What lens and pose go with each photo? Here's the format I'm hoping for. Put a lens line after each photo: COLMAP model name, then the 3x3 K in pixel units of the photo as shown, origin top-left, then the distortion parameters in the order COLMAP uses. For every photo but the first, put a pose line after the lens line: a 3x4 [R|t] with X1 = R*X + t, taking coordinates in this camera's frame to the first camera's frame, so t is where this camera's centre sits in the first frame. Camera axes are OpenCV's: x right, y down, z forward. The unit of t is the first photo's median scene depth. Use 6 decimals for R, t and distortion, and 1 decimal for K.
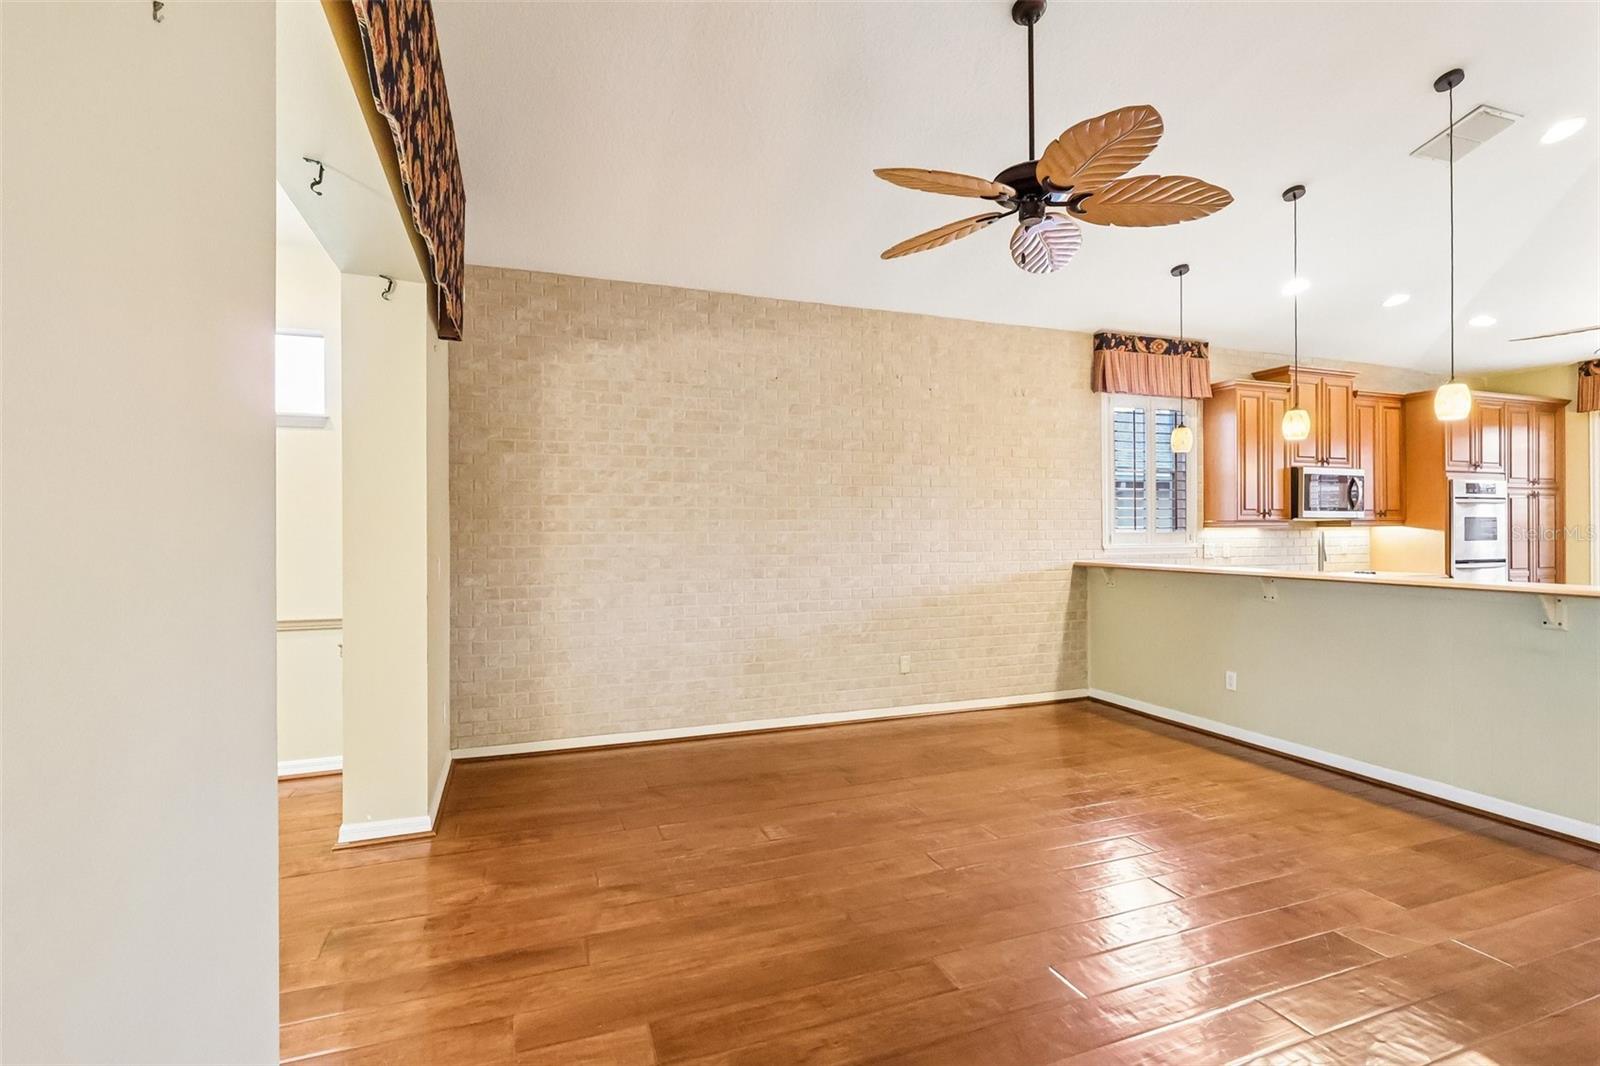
lens RADIAL K [[746.6, 0, 793.8], [0, 746.6, 539.9], [0, 0, 1]] dist [-0.002662, -0.000731]
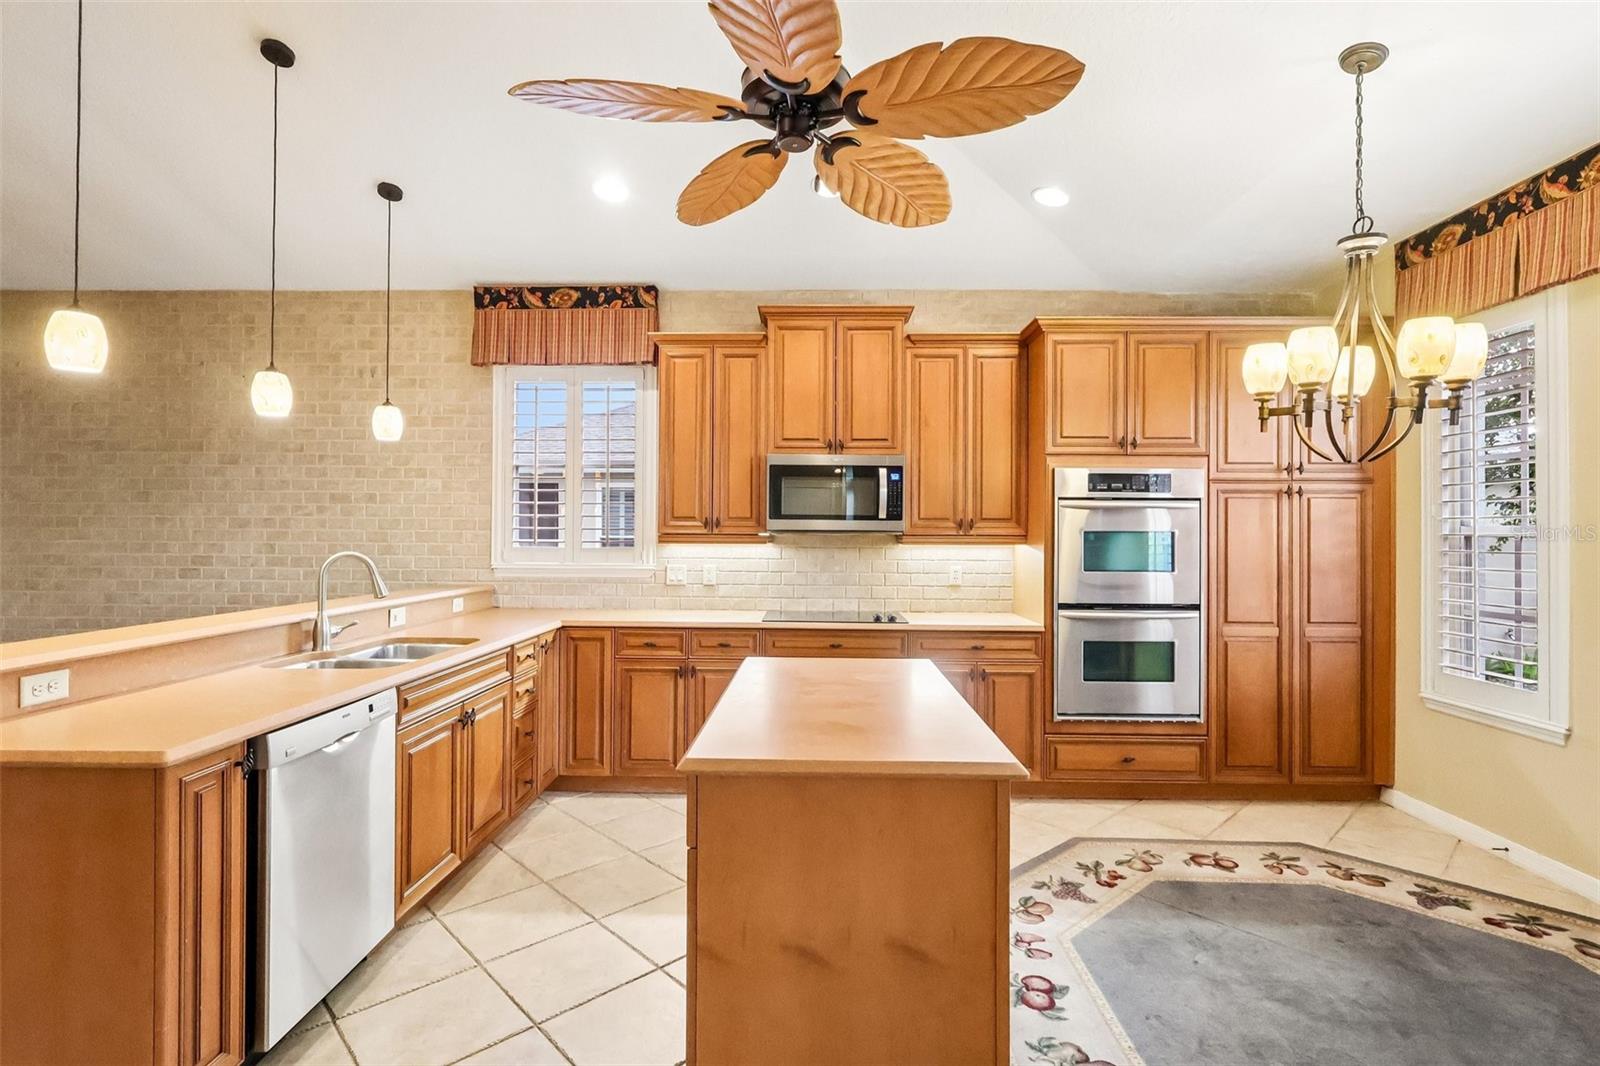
lens RADIAL K [[746.6, 0, 802.0], [0, 746.6, 529.8], [0, 0, 1]] dist [-0.002662, -0.000731]
pose [[0.931164, 0.010739, -0.364443, 0.991863], [-0.014917, 0.999851, -0.008650, -0.025436], [0.364296, 0.013491, 0.931186, 0.399521]]
